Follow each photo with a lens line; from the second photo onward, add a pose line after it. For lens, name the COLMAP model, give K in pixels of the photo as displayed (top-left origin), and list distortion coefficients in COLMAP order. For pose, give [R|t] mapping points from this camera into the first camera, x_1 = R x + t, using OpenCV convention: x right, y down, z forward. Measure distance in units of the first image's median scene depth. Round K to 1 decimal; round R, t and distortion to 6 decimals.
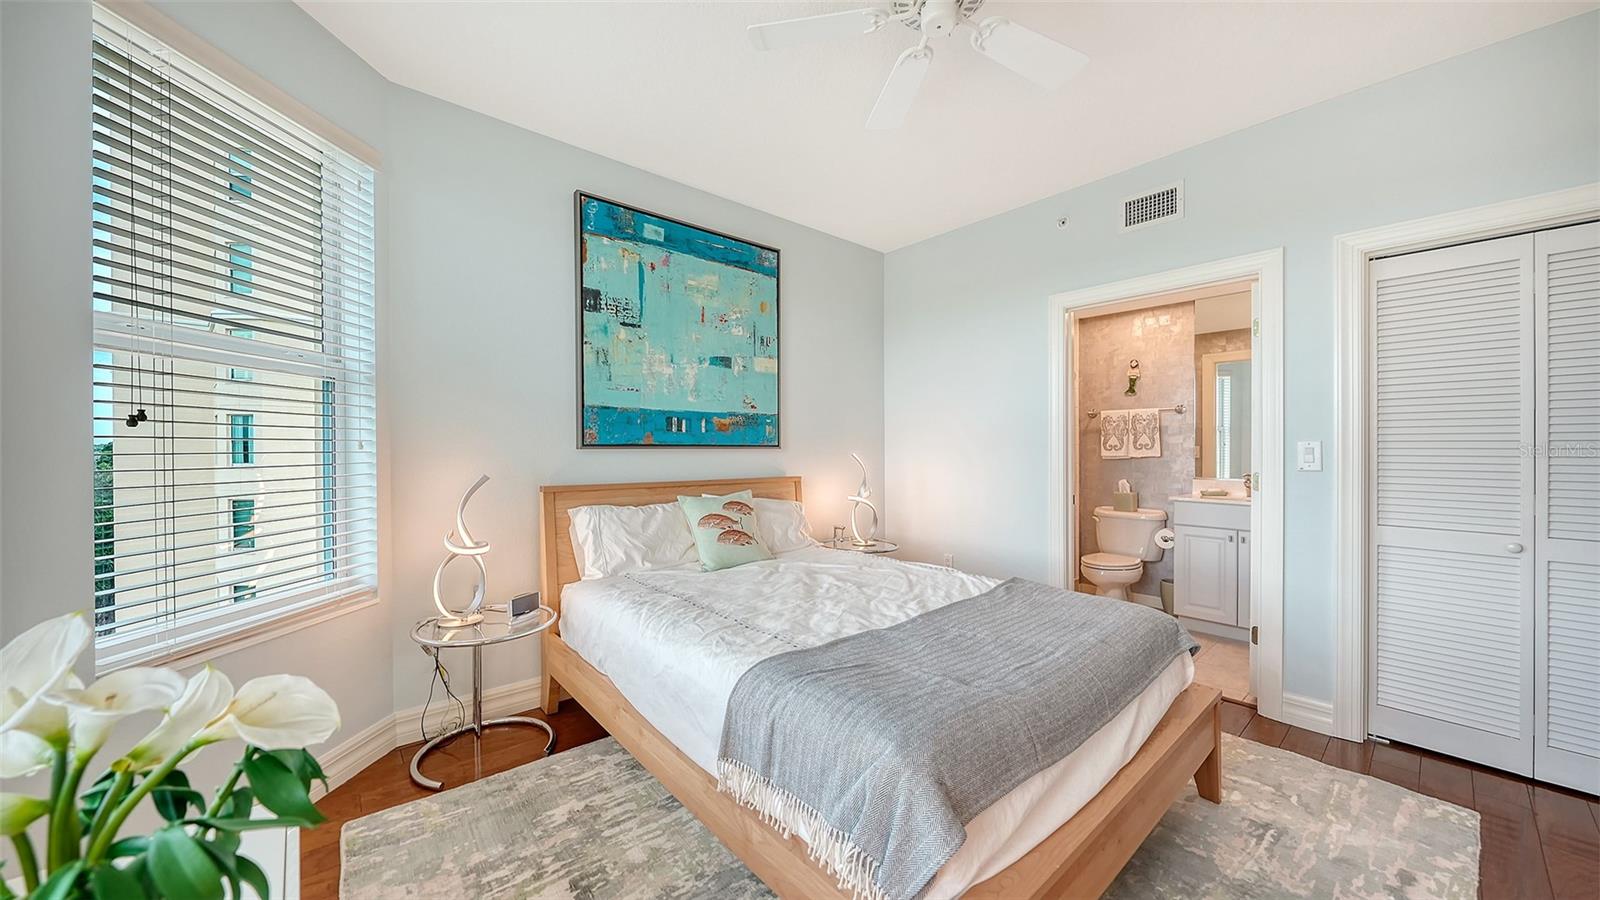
lens RADIAL K [[559.6, 0, 791.9], [0, 559.6, 449.4], [0, 0, 1]] dist [0.000758, -0.000569]
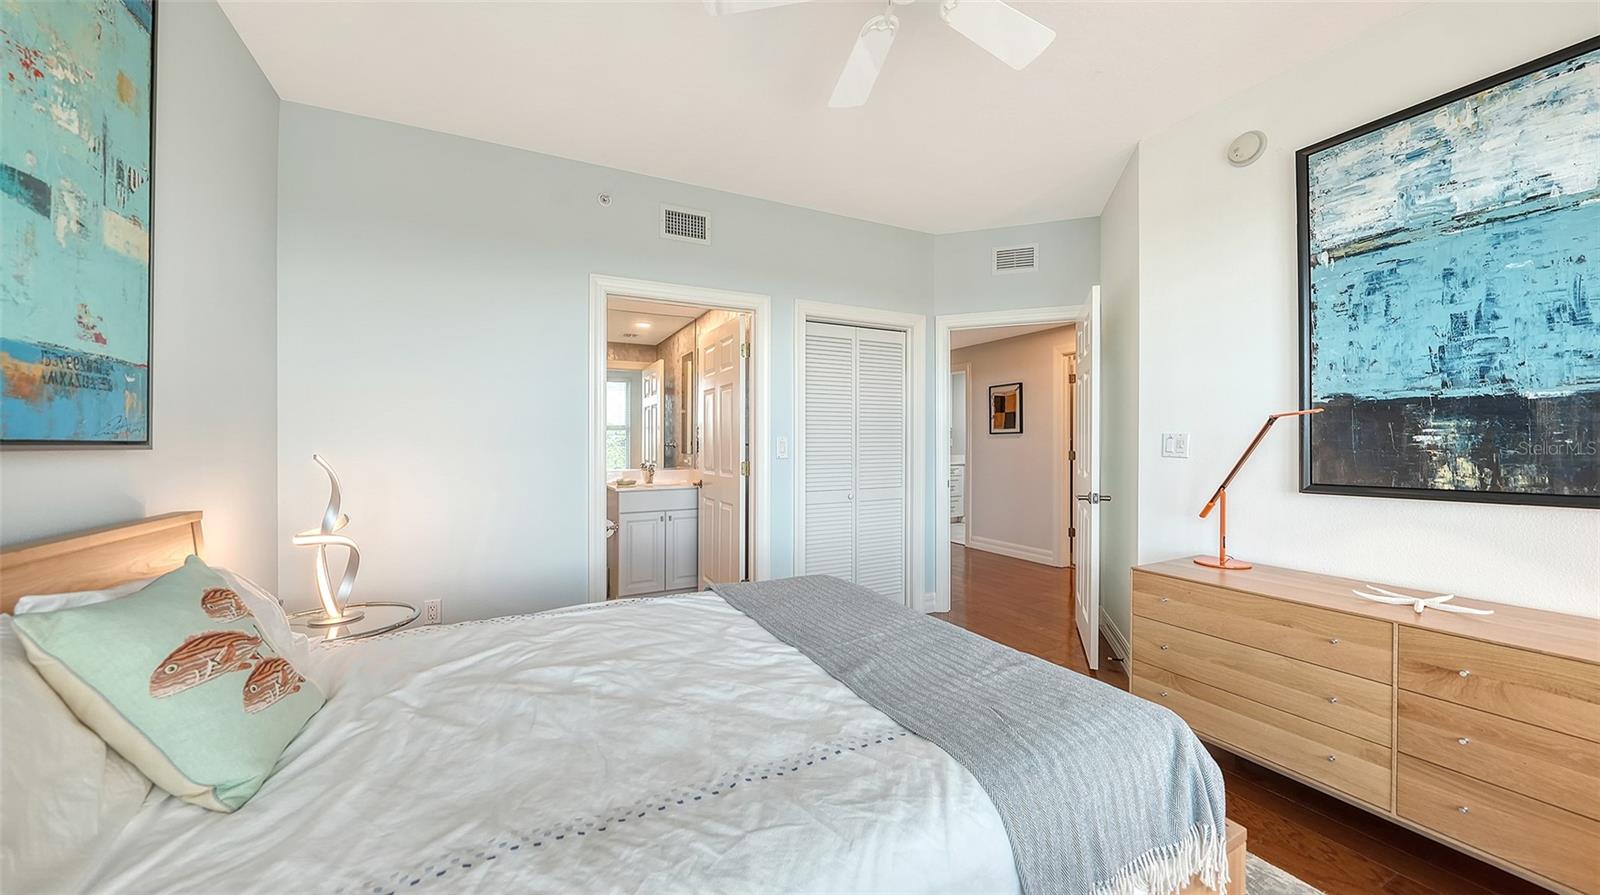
lens RADIAL K [[559.6, 0, 798.3], [0, 559.6, 436.5], [0, 0, 1]] dist [0.000758, -0.000569]
pose [[0.229339, 0.006264, 0.973326, -0.358925], [0.006619, 0.999946, -0.007995, -0.004341], [-0.973324, 0.008276, 0.229285, 0.502873]]
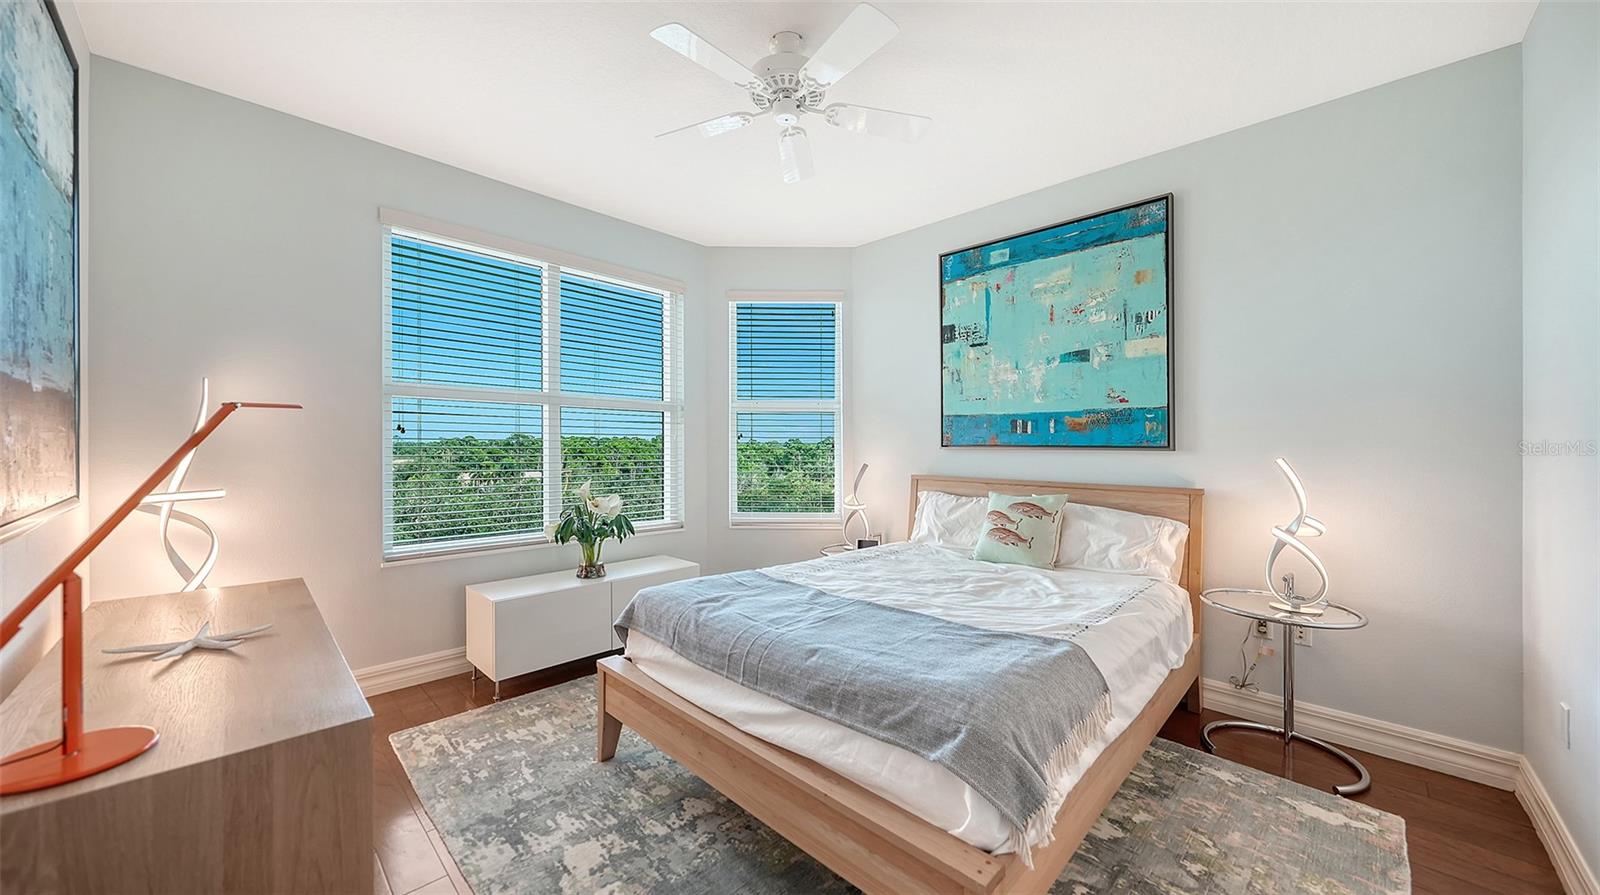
lens RADIAL K [[559.6, 0, 789.8], [0, 559.6, 452.2], [0, 0, 1]] dist [0.000758, -0.000569]
pose [[0.085787, 0.010480, -0.996258, 0.803836], [-0.008223, 0.999918, 0.009811, -0.002394], [0.996280, 0.007350, 0.085866, 0.467887]]
